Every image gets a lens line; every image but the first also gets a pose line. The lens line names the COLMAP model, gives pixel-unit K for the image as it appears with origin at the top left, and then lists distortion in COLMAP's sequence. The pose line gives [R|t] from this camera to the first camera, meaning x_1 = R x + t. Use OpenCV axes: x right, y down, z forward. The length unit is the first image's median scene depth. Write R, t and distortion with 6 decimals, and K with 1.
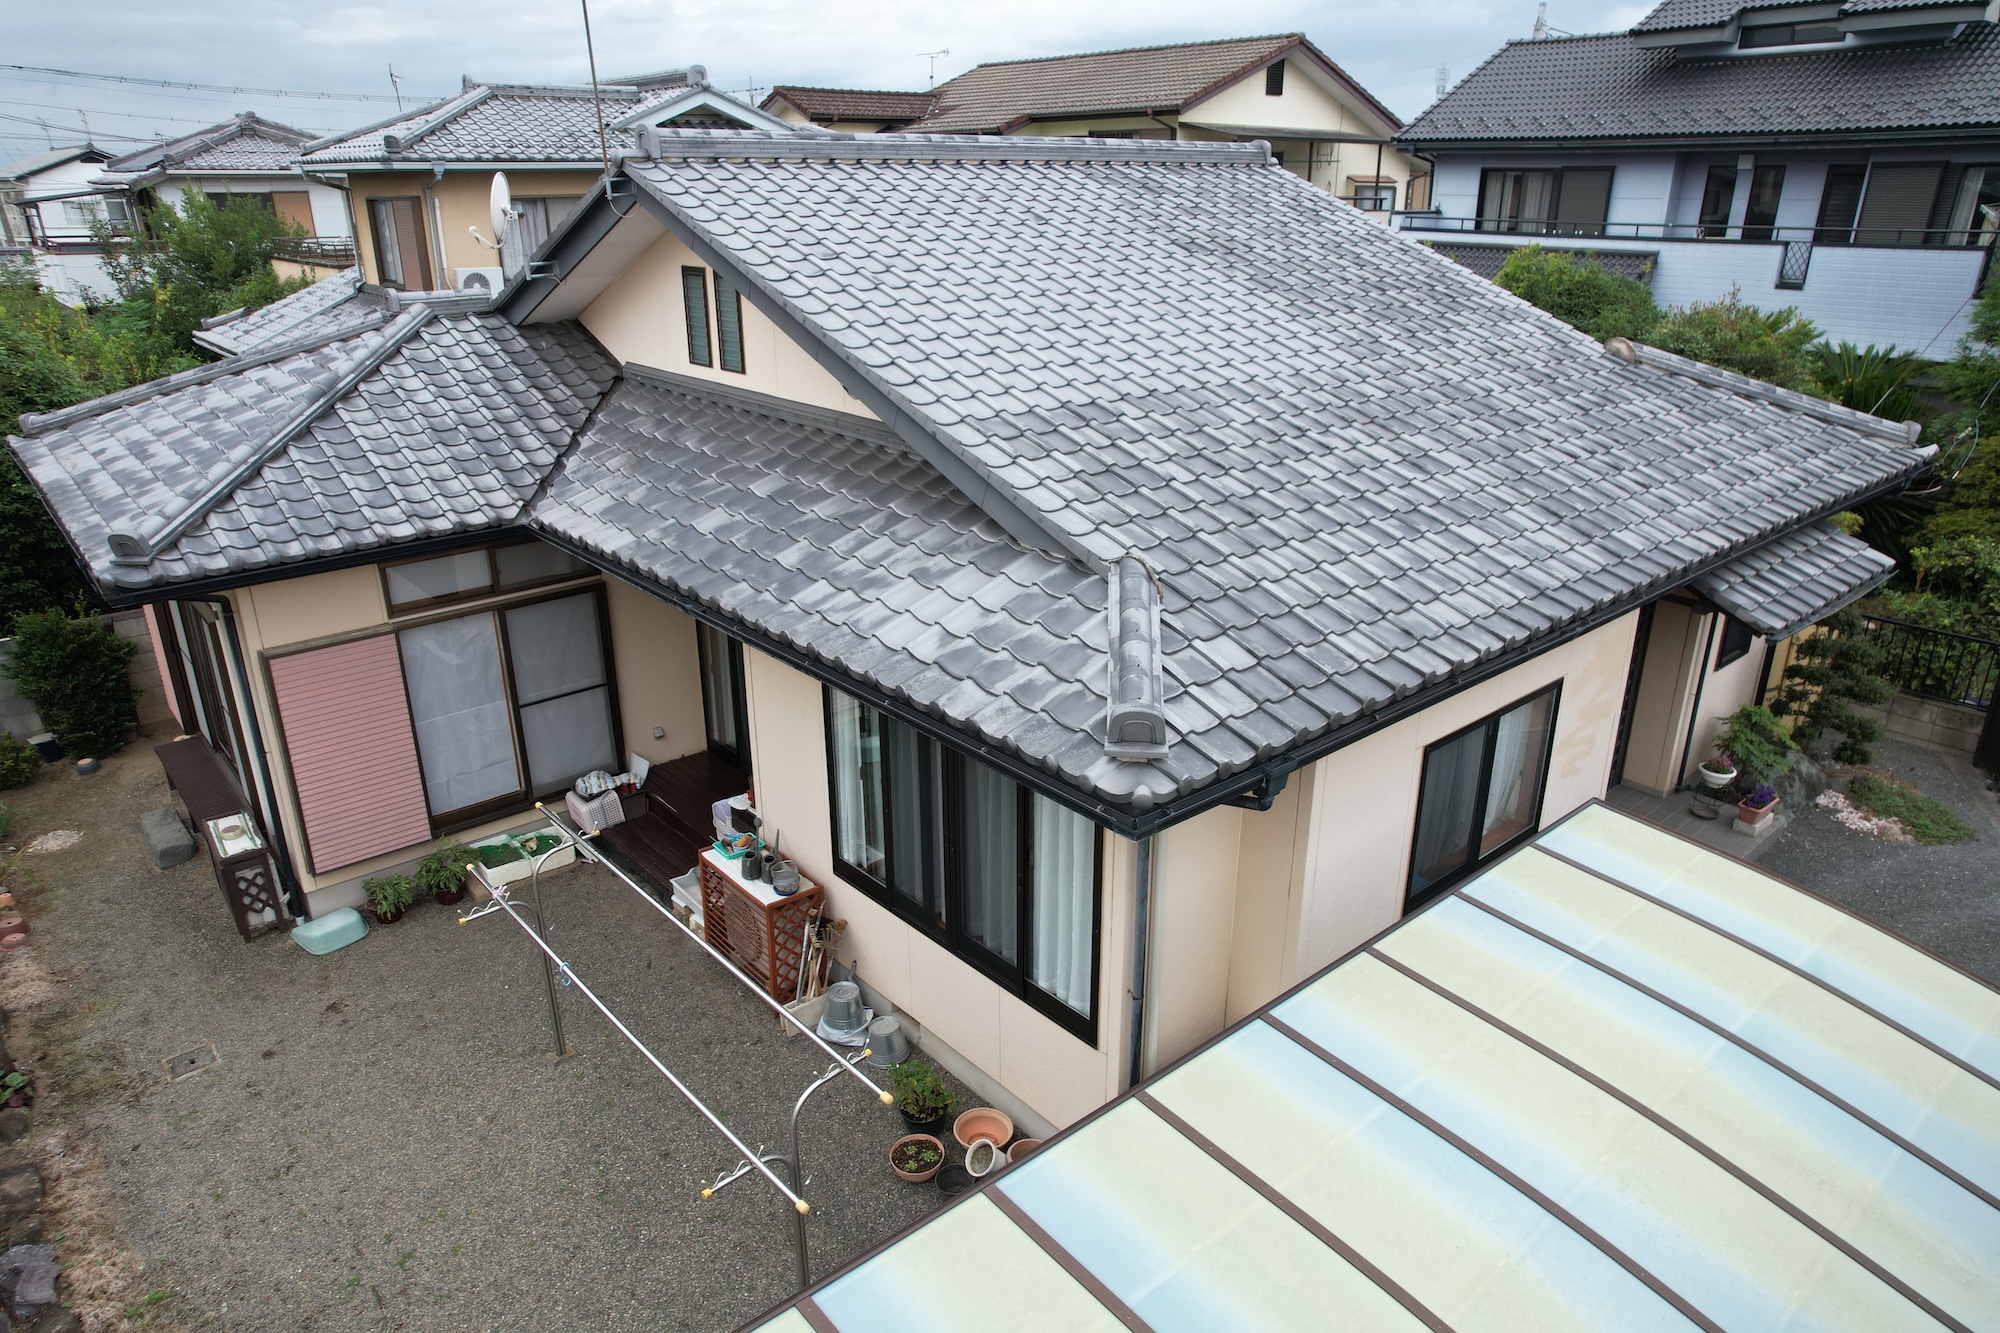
lens RADIAL K [[1266.6, 0, 1000.0], [0, 1266.6, 666.5], [0, 0, 1]] dist [-0.097689, 0.080674]
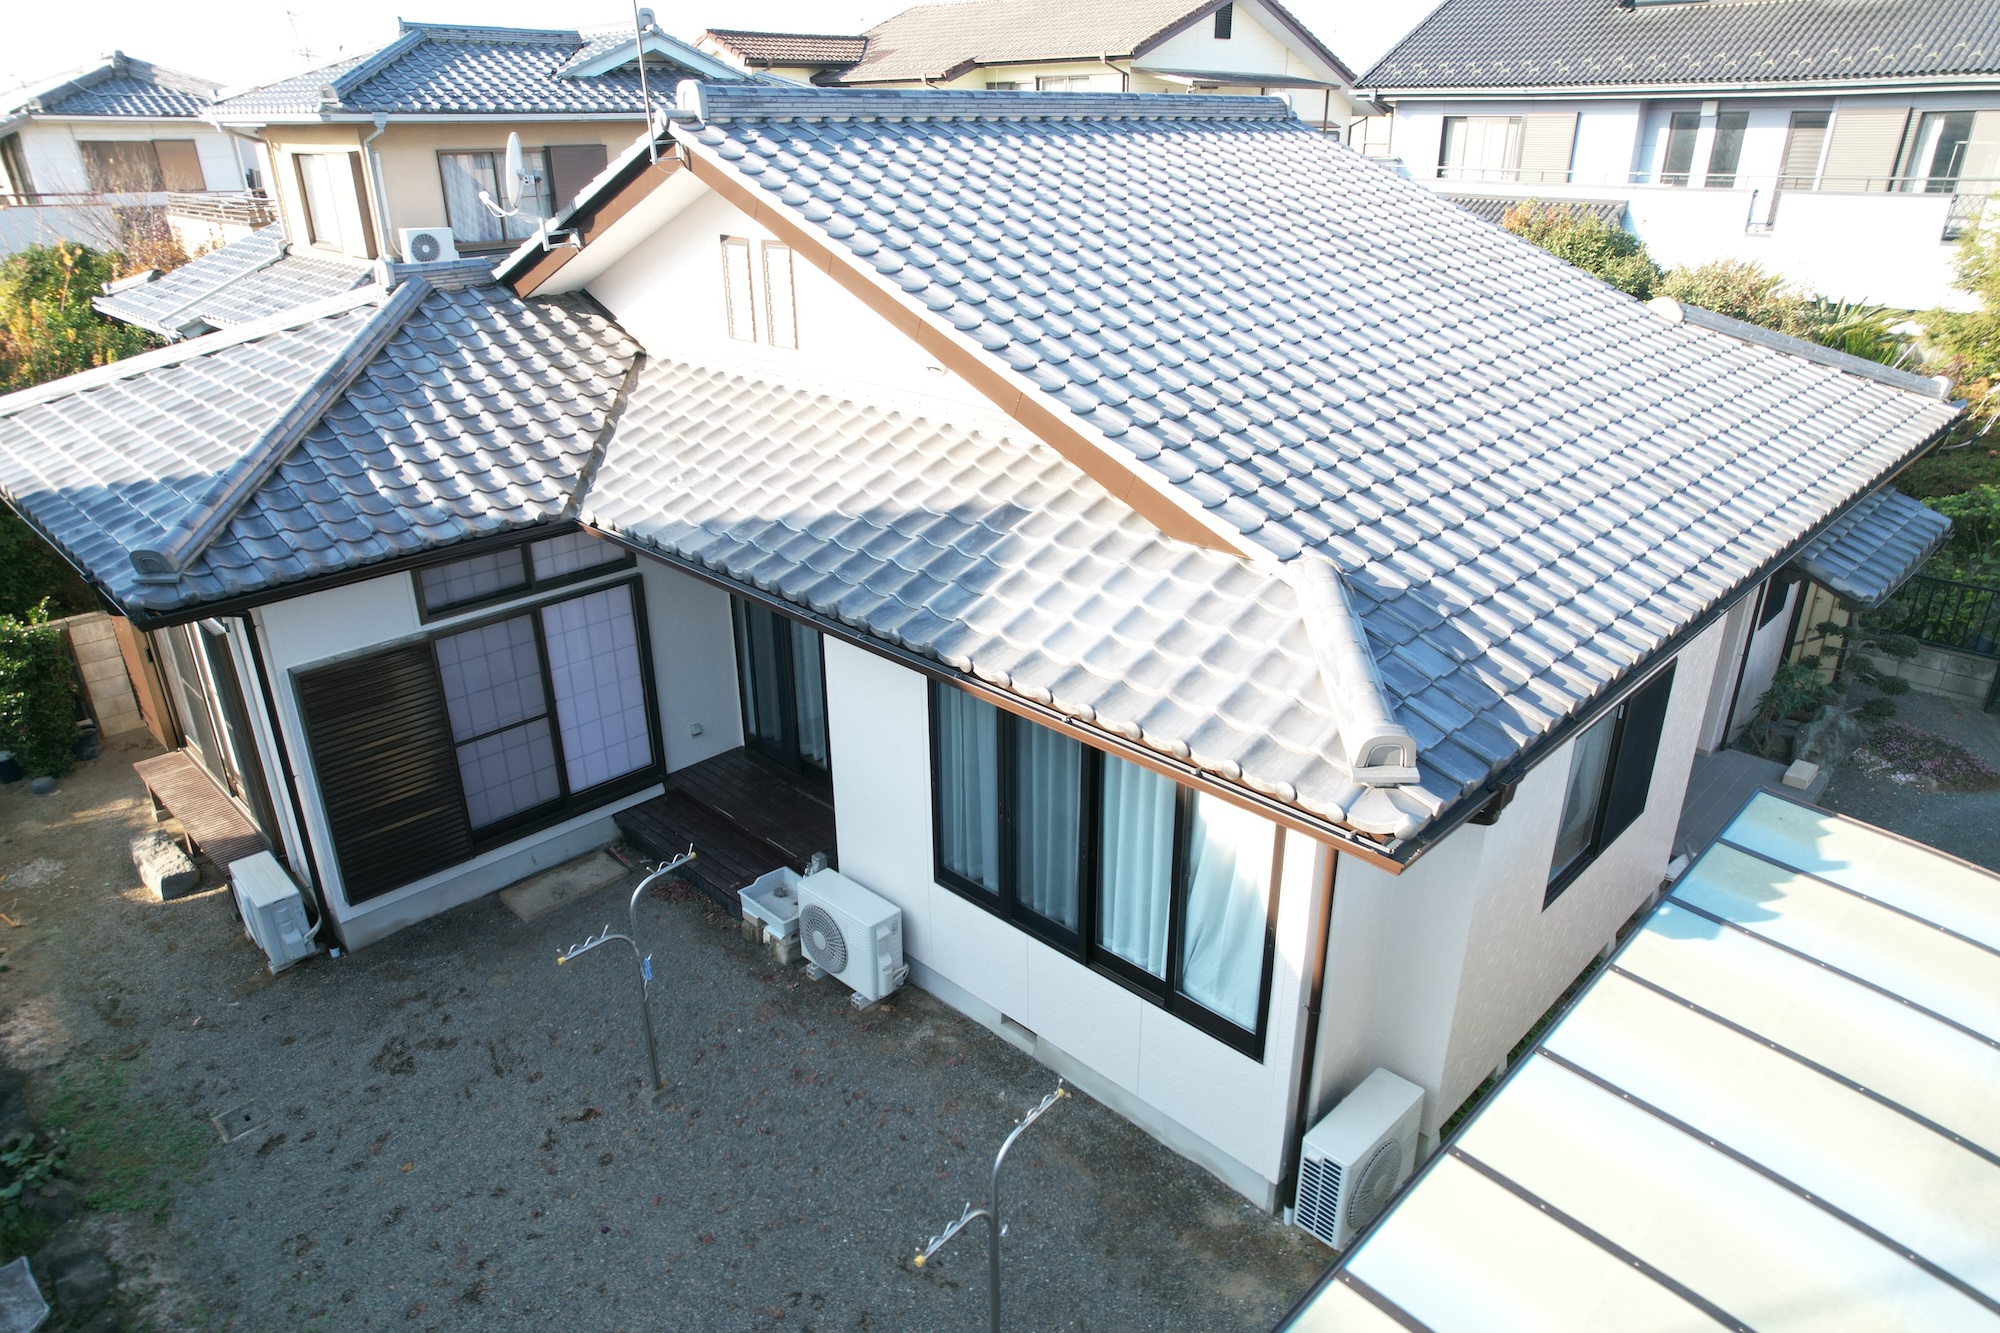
lens RADIAL K [[1266.6, 0, 1000.0], [0, 1266.6, 666.5], [0, 0, 1]] dist [-0.097689, 0.080674]
pose [[0.997017, -0.033583, 0.069498, -0.132180], [0.030673, 0.998625, 0.042522, -0.035079], [-0.070831, -0.040263, 0.996675, 0.048393]]
